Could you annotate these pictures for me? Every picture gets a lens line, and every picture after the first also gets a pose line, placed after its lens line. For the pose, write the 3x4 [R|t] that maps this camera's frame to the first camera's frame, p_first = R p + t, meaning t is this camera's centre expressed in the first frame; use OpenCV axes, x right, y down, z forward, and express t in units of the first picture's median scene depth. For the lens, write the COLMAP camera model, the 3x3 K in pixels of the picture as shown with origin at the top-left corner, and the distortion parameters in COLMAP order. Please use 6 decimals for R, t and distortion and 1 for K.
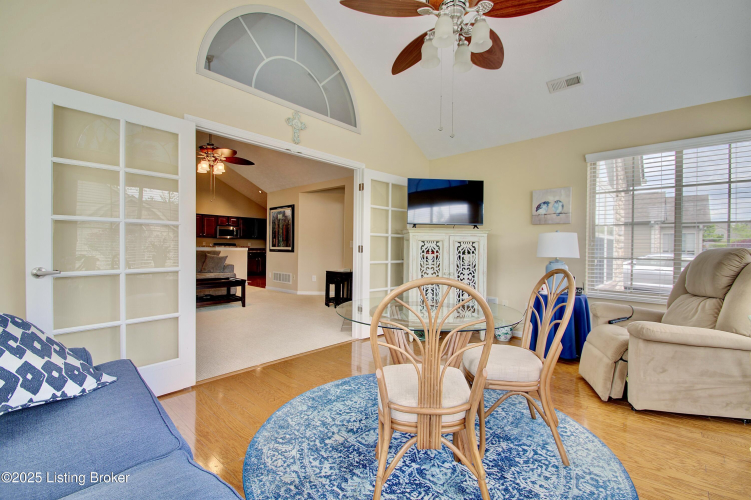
lens RADIAL K [[327.4, 0, 378.1], [0, 327.4, 252.0], [0, 0, 1]] dist [-0.003530, -0.005192]
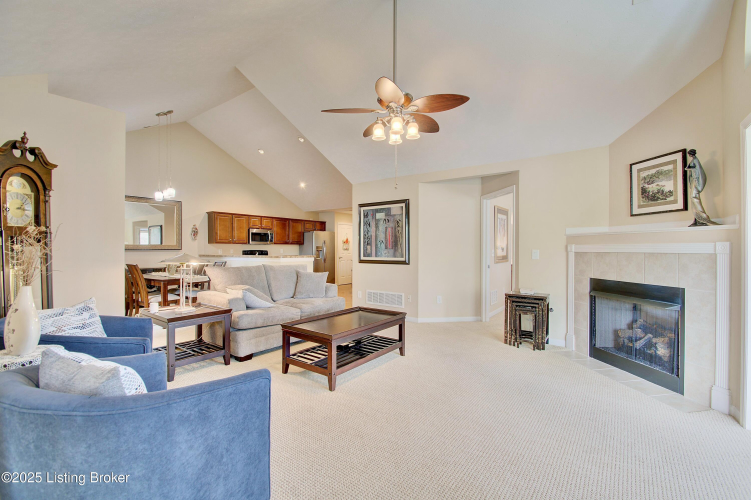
lens RADIAL K [[327.4, 0, 381.7], [0, 327.4, 250.1], [0, 0, 1]] dist [-0.003530, -0.005192]
pose [[0.992115, -0.014402, 0.124498, -0.412216], [0.015263, 0.999866, -0.005965, -0.028293], [-0.124396, 0.007818, 0.992202, 0.285612]]
